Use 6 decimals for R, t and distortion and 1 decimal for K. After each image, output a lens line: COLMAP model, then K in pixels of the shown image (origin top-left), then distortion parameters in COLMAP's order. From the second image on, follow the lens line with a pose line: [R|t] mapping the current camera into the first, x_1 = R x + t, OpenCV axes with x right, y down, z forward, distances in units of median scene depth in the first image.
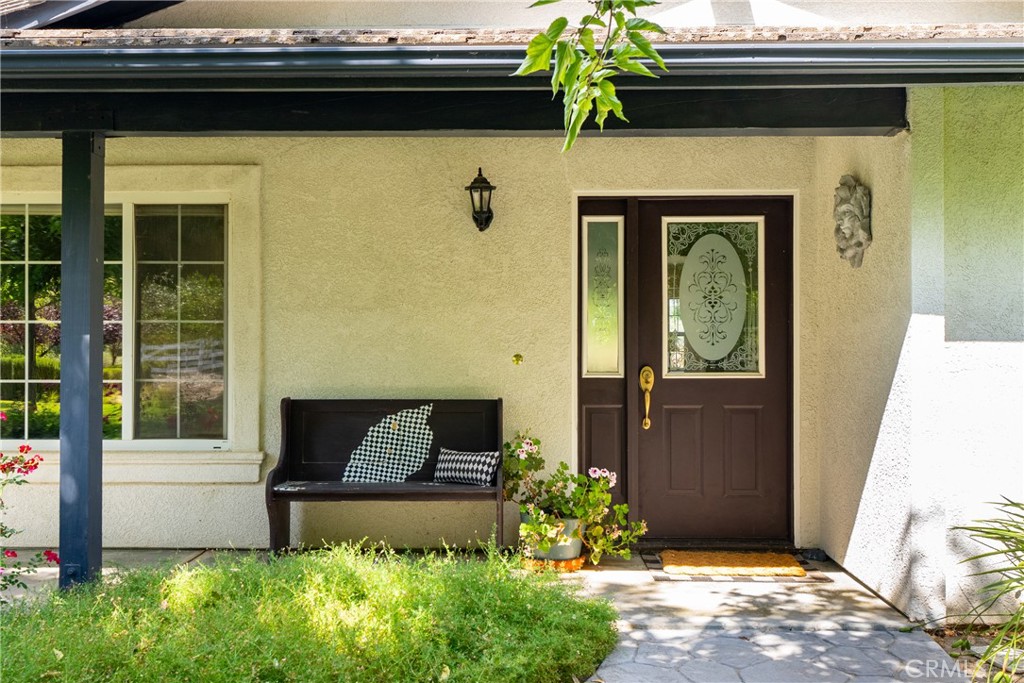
lens RADIAL K [[980.0, 0, 511.6], [0, 980.0, 341.5], [0, 0, 1]] dist [0.019136, 0.000000]
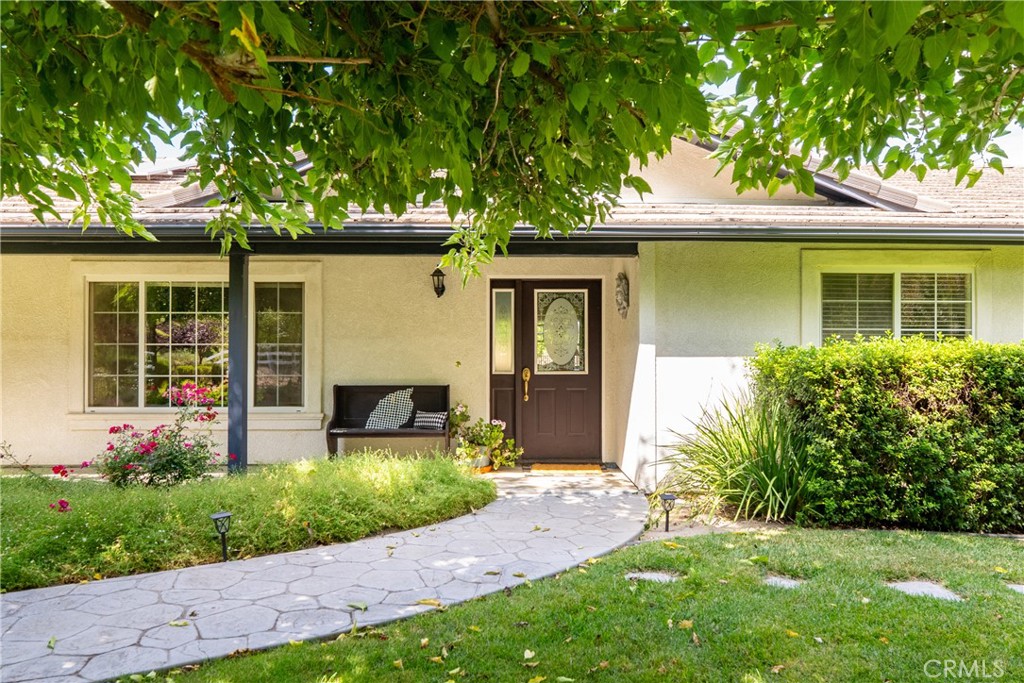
lens RADIAL K [[730.8, 0, 512.7], [0, 730.8, 345.5], [0, 0, 1]] dist [0.001274, 0.000726]
pose [[0.999232, 0.001032, 0.039182, 0.057987], [-0.001090, 0.999998, 0.001451, -0.020812], [-0.039181, -0.001492, 0.999231, -0.432106]]
